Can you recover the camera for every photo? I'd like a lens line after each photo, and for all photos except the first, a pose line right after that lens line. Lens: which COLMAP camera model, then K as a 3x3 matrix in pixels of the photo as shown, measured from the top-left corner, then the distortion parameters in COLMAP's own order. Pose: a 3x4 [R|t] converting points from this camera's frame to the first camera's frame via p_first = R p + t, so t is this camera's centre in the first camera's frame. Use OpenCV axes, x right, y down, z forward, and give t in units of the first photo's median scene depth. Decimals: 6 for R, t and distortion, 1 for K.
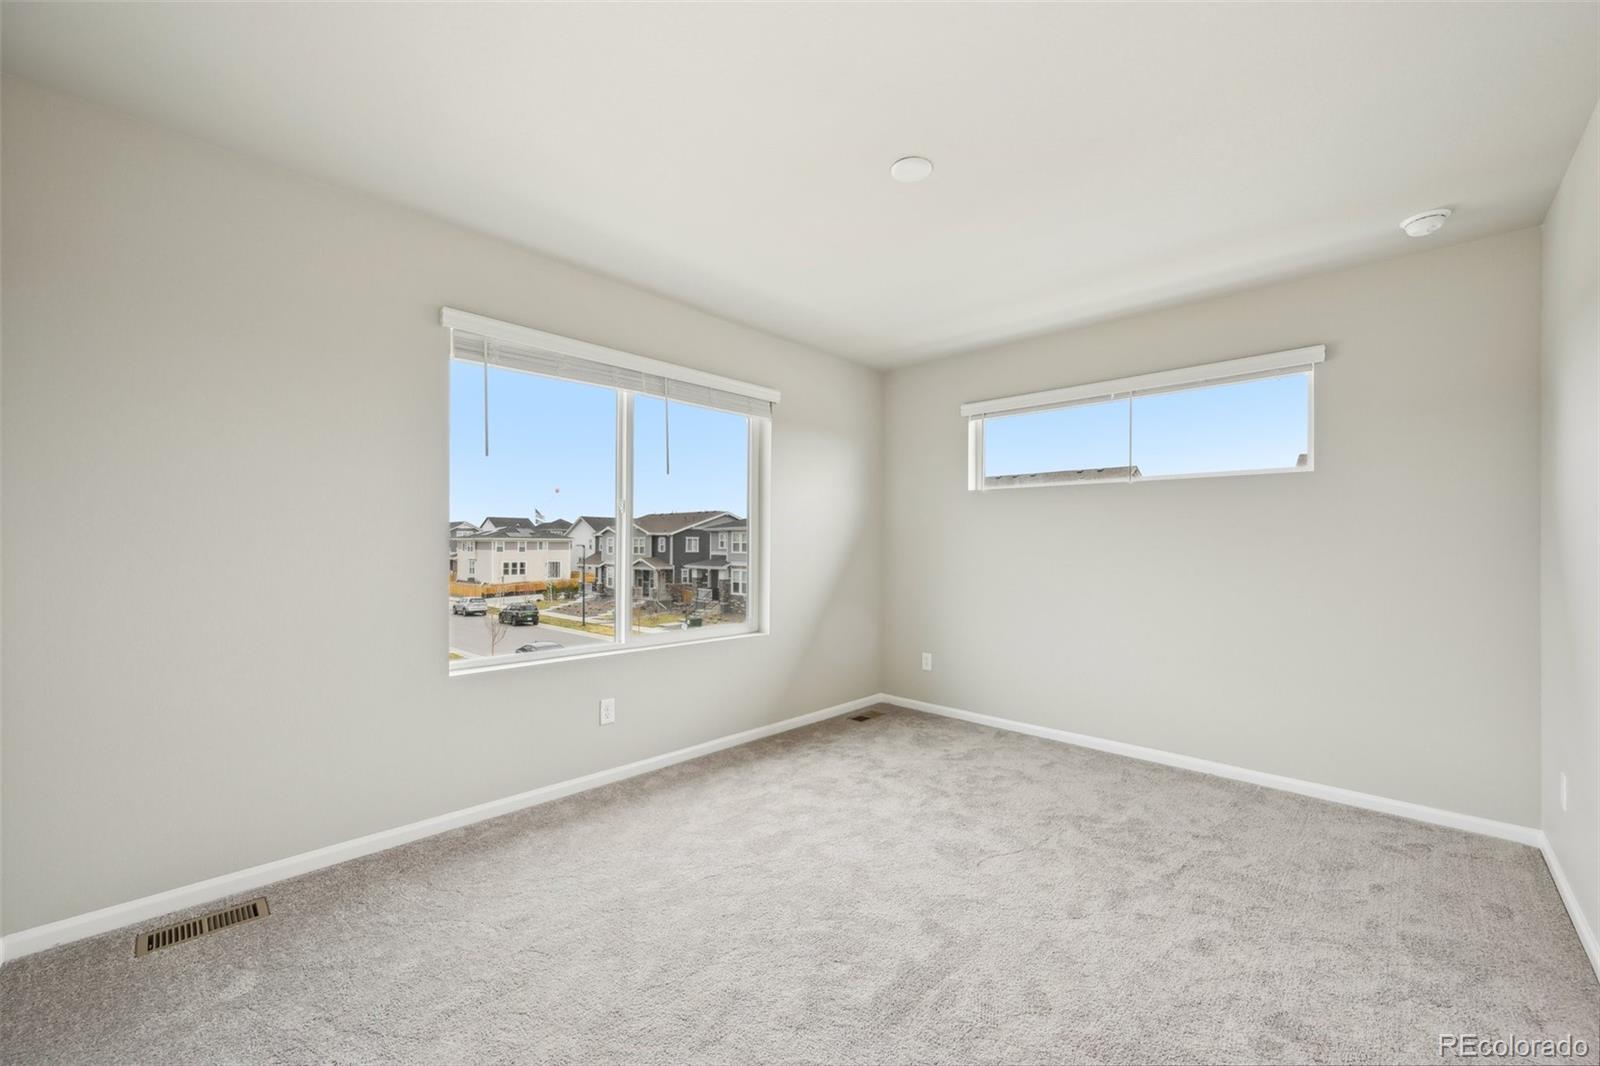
lens RADIAL K [[626.2, 0, 802.4], [0, 626.2, 539.2], [0, 0, 1]] dist [-0.002064, -0.000199]
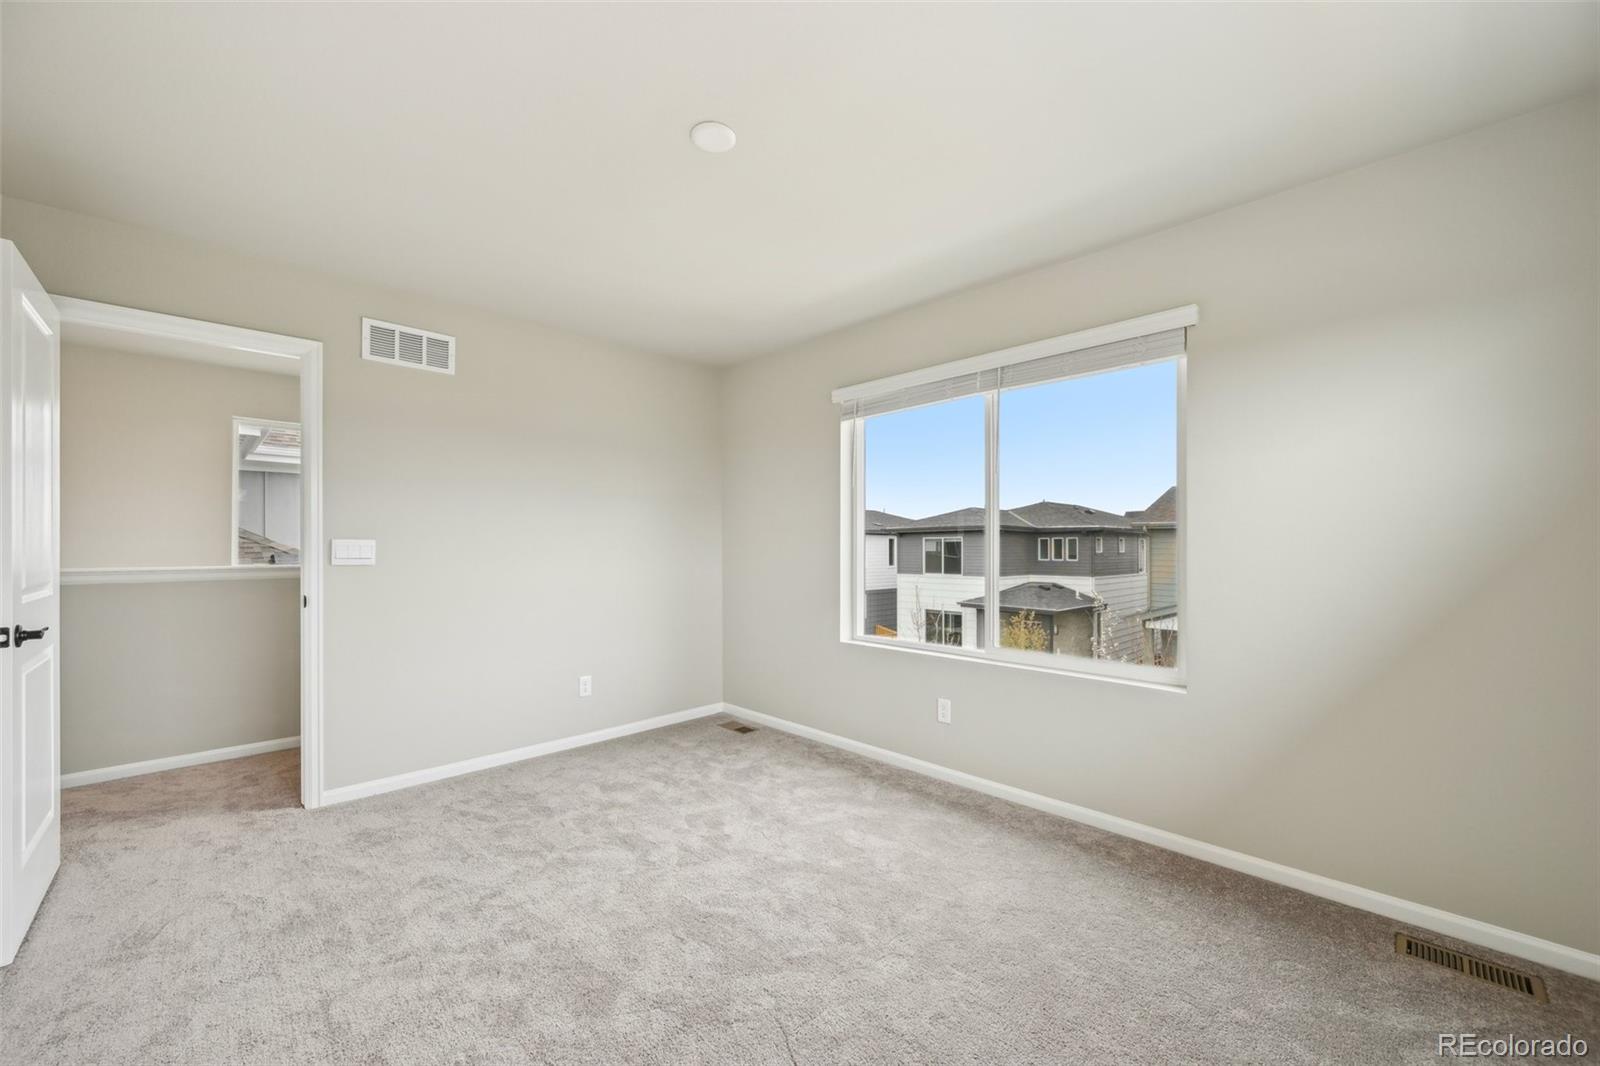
lens RADIAL K [[632.7, 0, 800.5], [0, 632.7, 541.7], [0, 0, 1]] dist [0.000243, 0.000143]
pose [[-0.033519, -0.017273, -0.999289, 0.702639], [0.001215, 0.999849, -0.017323, 0.010508], [0.999437, -0.001795, -0.033493, 0.740364]]
